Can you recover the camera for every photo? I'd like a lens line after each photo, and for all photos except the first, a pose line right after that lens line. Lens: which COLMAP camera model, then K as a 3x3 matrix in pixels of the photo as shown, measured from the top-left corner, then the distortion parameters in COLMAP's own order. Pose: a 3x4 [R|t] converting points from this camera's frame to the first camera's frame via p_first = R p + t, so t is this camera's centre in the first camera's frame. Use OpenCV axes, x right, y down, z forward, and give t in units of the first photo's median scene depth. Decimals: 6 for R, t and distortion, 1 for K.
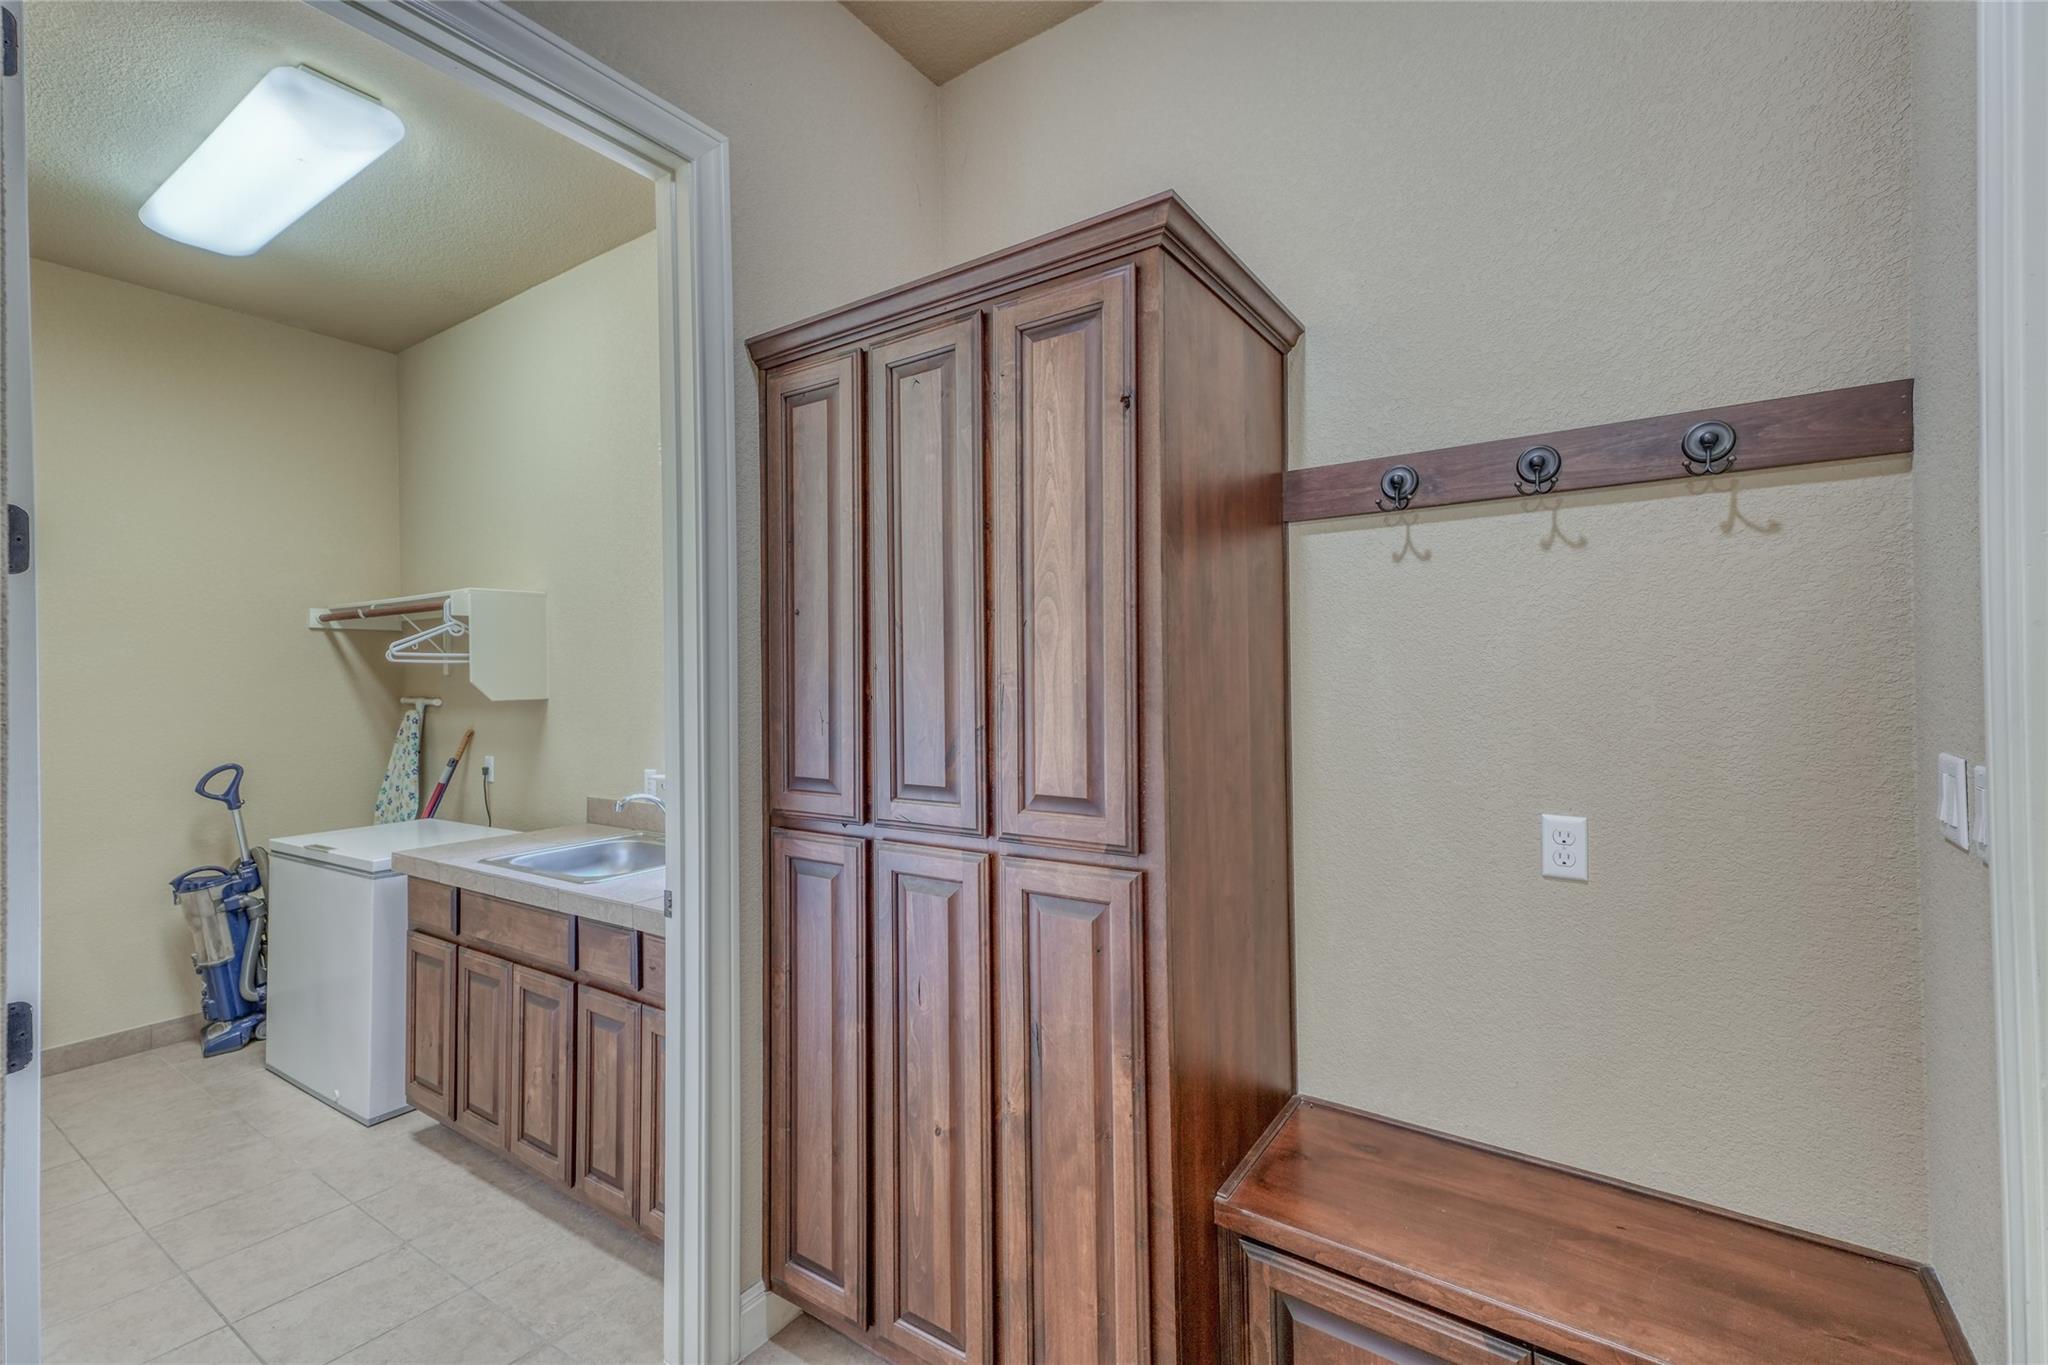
lens RADIAL K [[884.4, 0, 1034.5], [0, 884.4, 670.7], [0, 0, 1]] dist [0.026118, -0.000426]
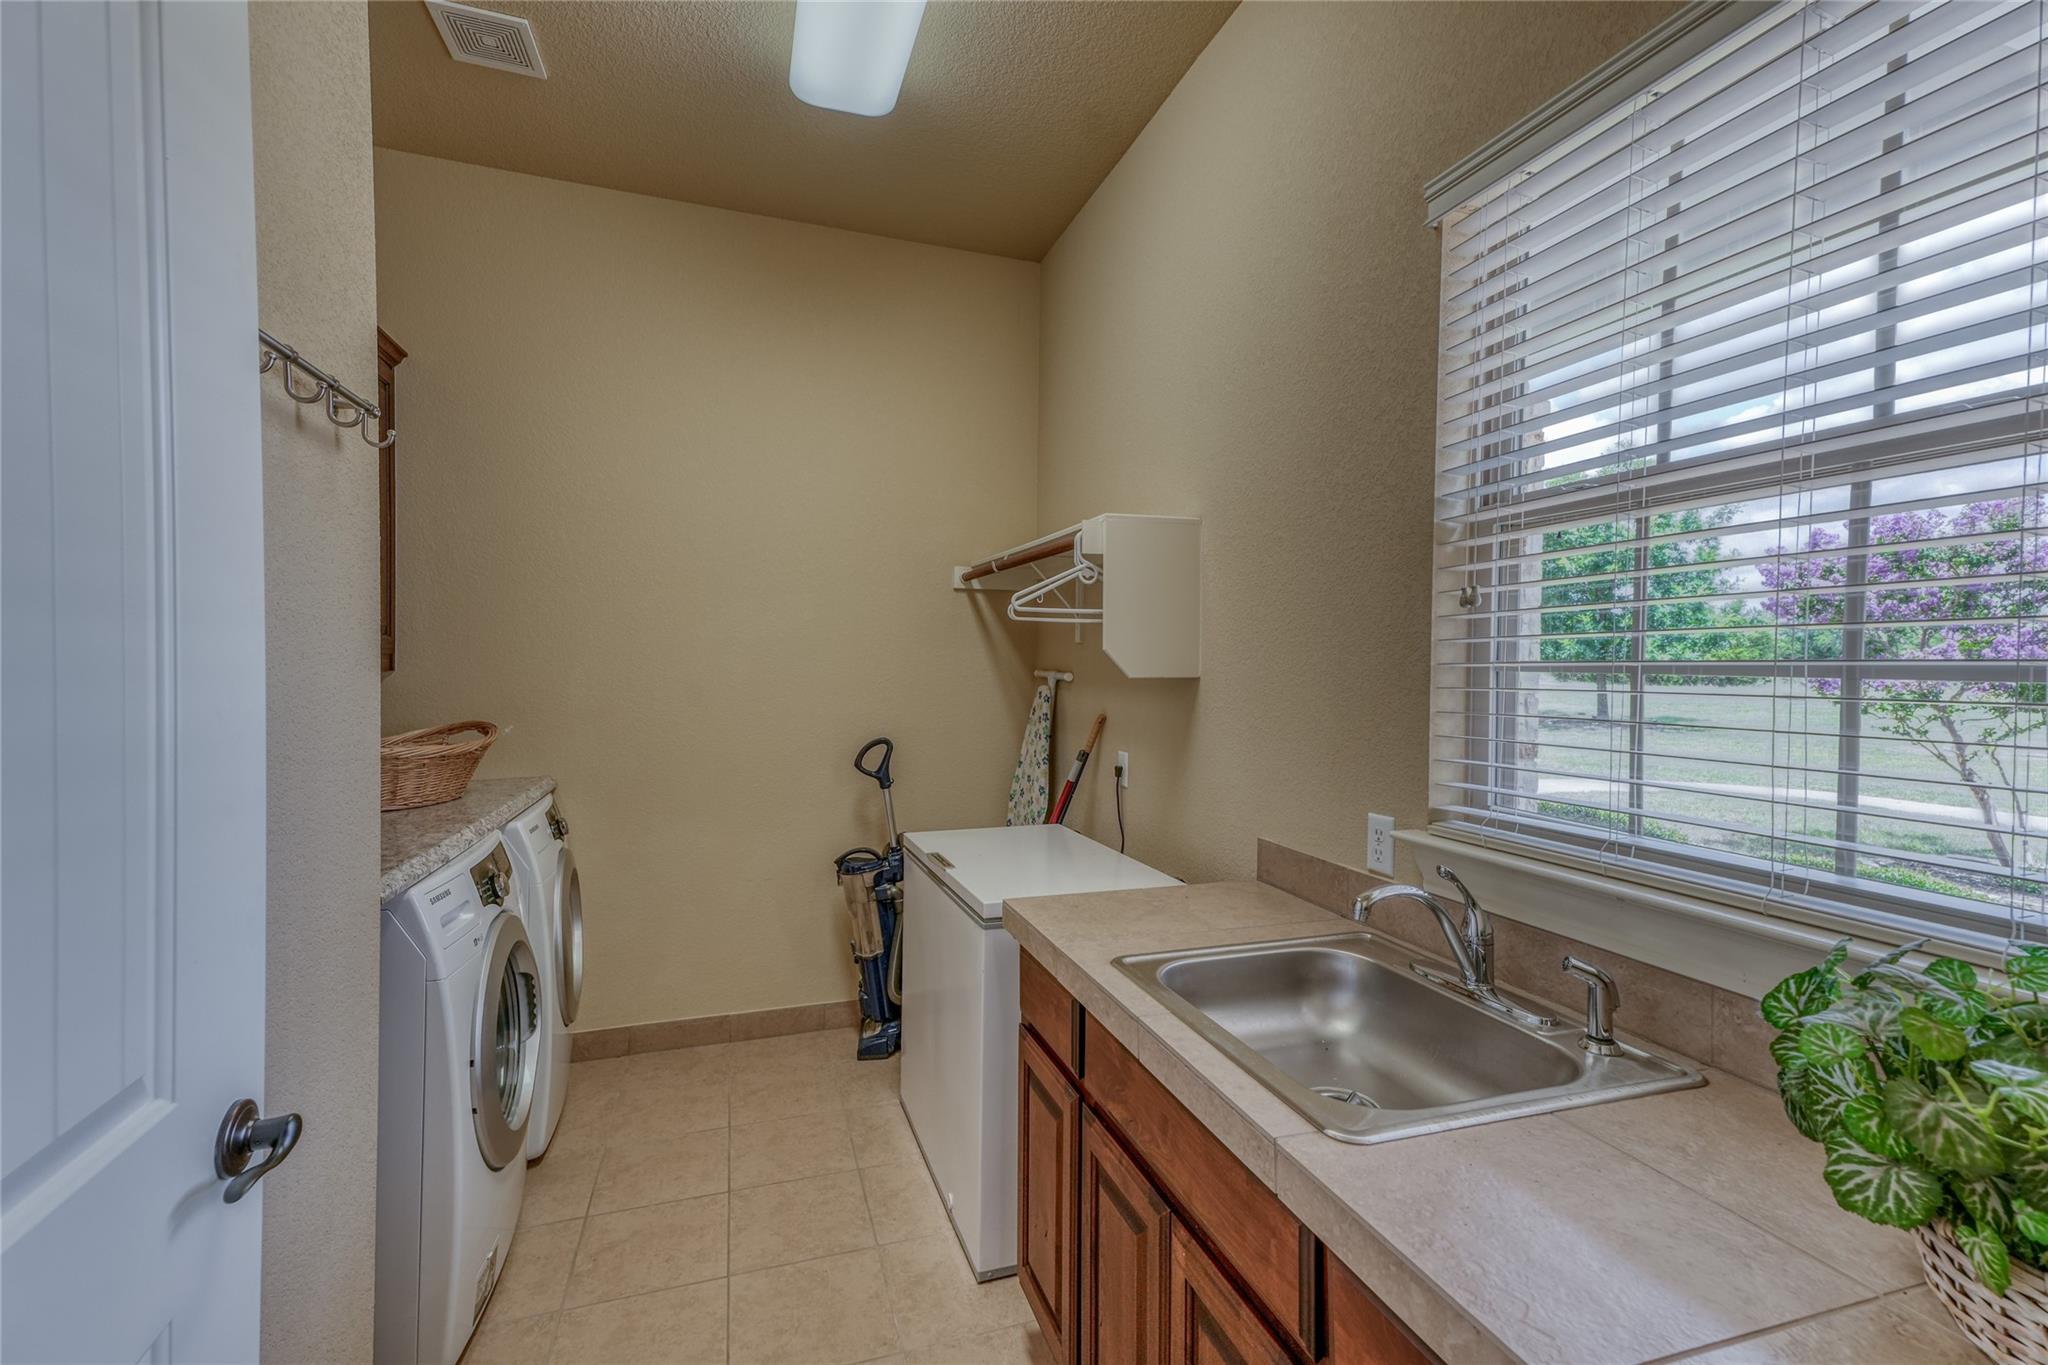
lens RADIAL K [[884.4, 0, 1021.2], [0, 884.4, 672.9], [0, 0, 1]] dist [0.026118, -0.000426]
pose [[0.793015, 0.027787, -0.608568, -0.245882], [-0.012853, 0.999500, 0.028888, 0.010629], [0.609066, -0.015087, 0.792976, 0.388018]]
